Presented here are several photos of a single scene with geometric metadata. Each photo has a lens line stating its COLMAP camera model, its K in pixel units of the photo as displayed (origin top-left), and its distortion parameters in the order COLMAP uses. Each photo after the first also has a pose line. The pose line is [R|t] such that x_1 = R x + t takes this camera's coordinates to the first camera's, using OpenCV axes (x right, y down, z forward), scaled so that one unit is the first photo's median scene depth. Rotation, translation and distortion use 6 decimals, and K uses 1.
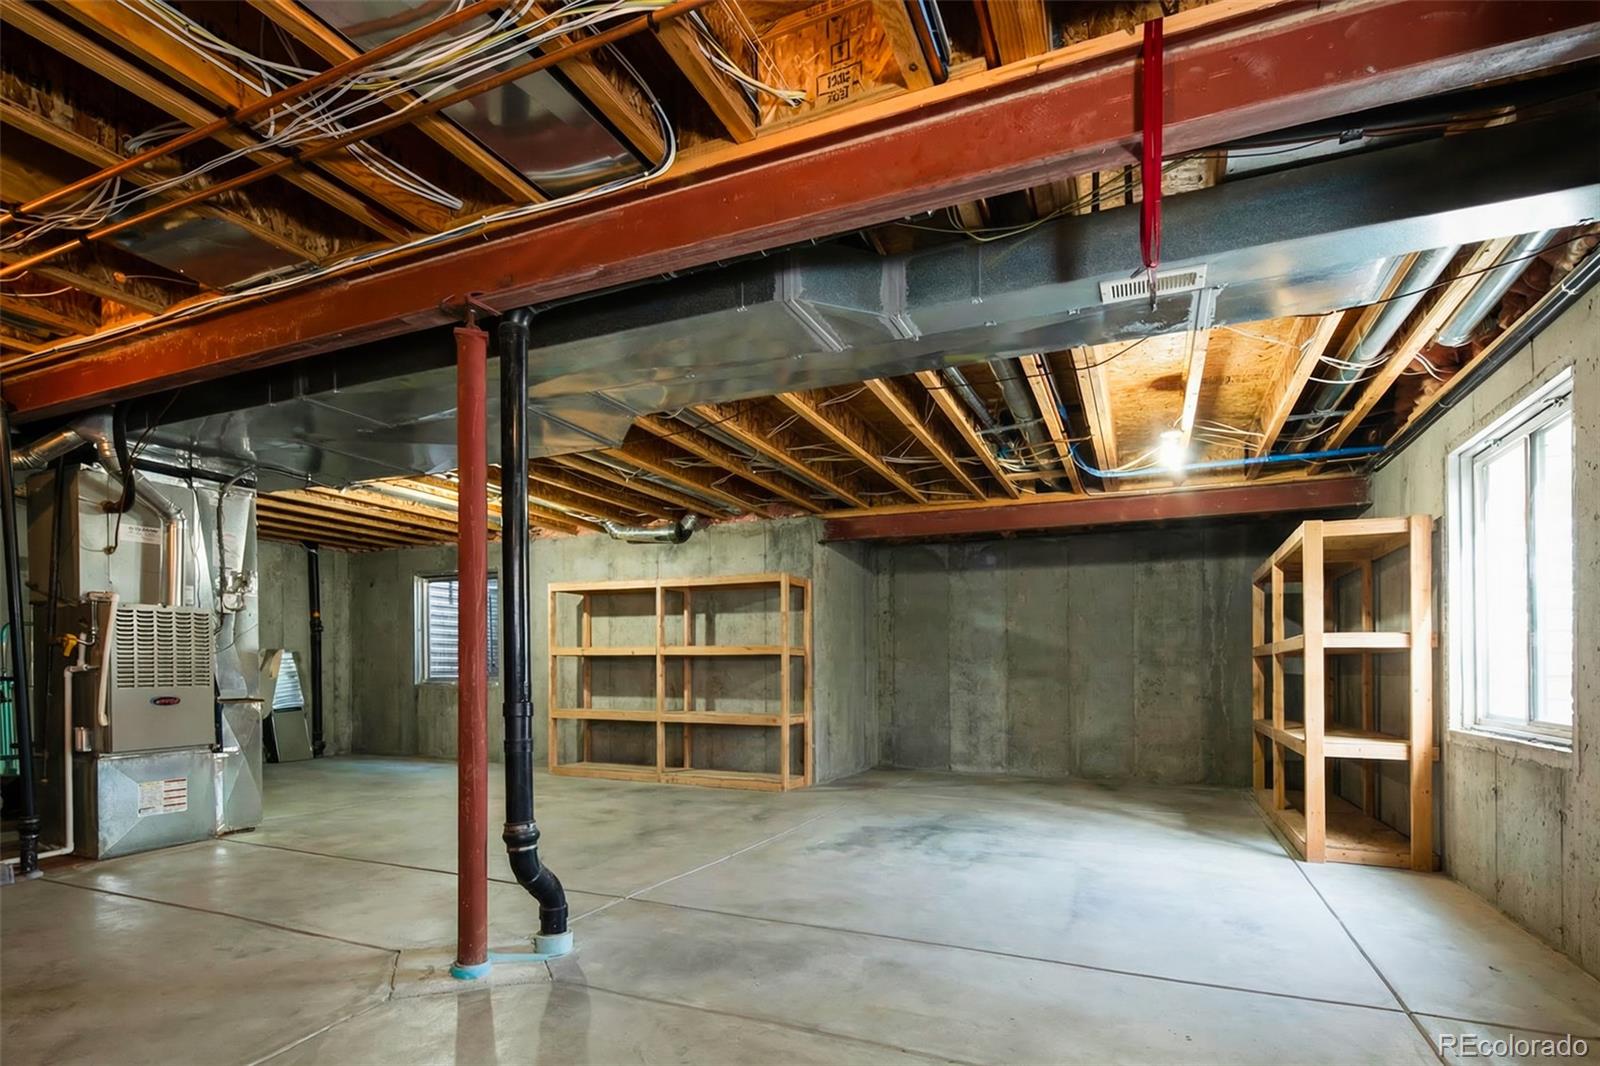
lens RADIAL K [[786.8, 0, 800.0], [0, 786.8, 643.8], [0, 0, 1]] dist [0.003101, 0.000505]
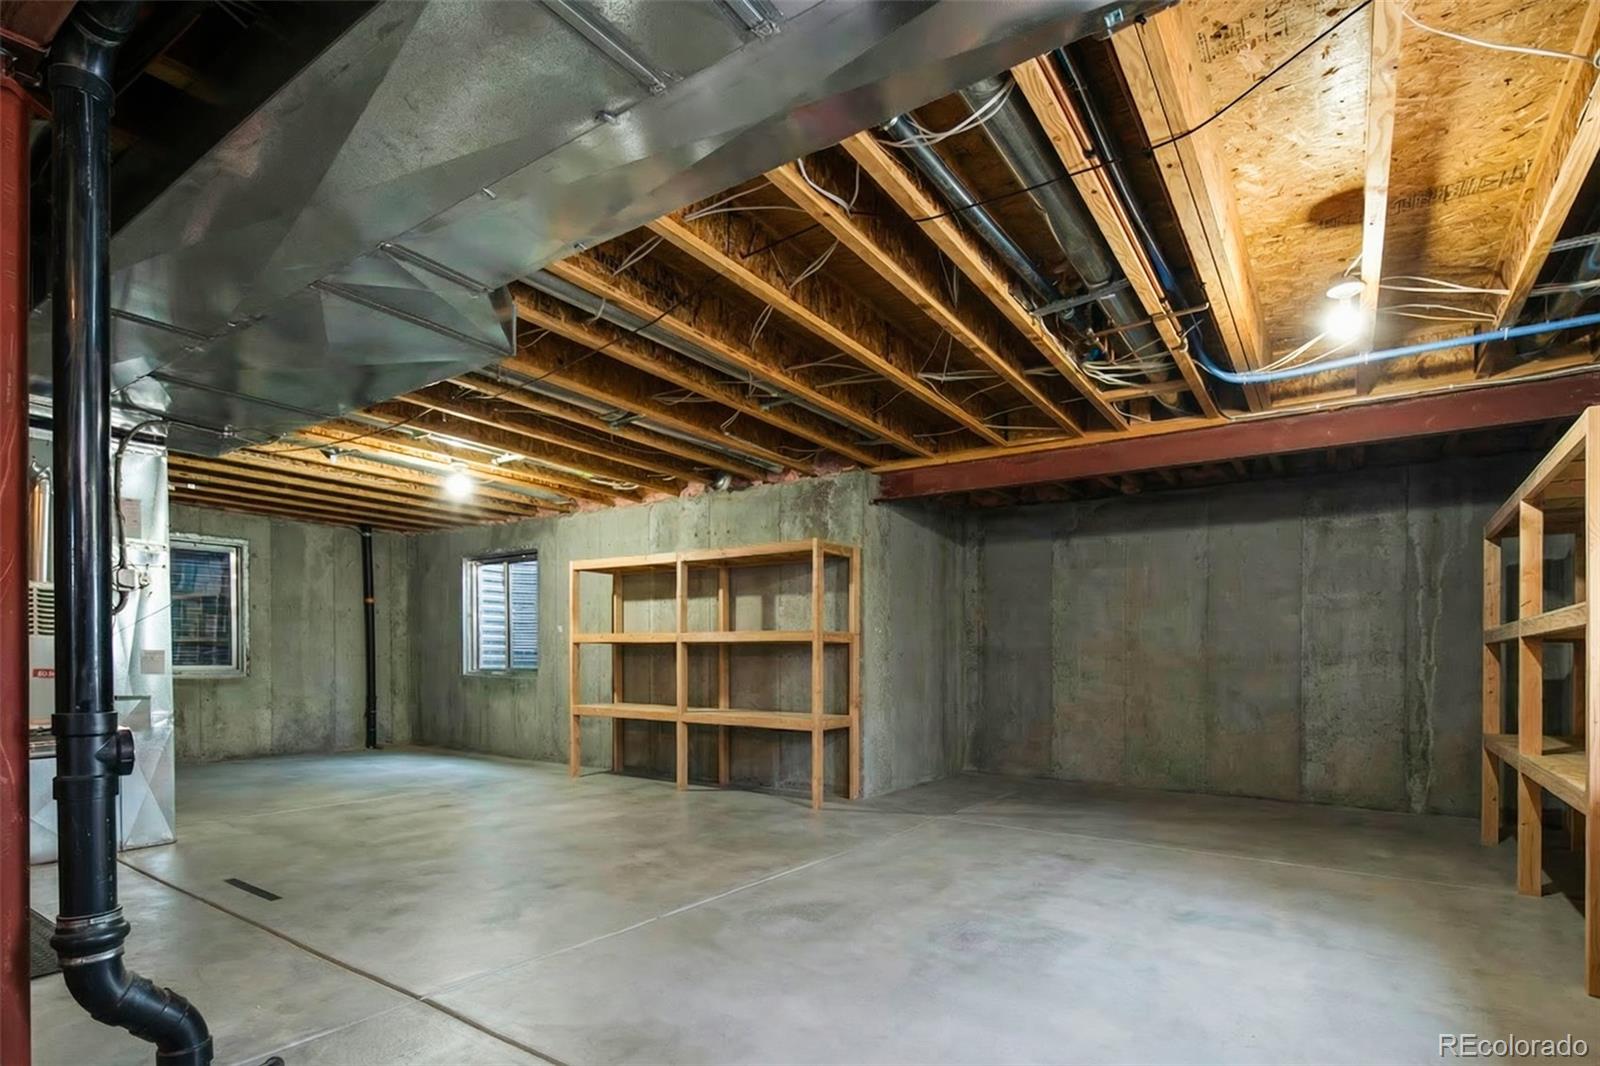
lens RADIAL K [[794.0, 0, 802.5], [0, 794.0, 629.8], [0, 0, 1]] dist [-0.004072, -0.001212]
pose [[0.983712, -0.001644, -0.179747, 0.107080], [0.000060, 0.999961, -0.008814, 0.009126], [0.179754, 0.008660, 0.983673, 0.204485]]
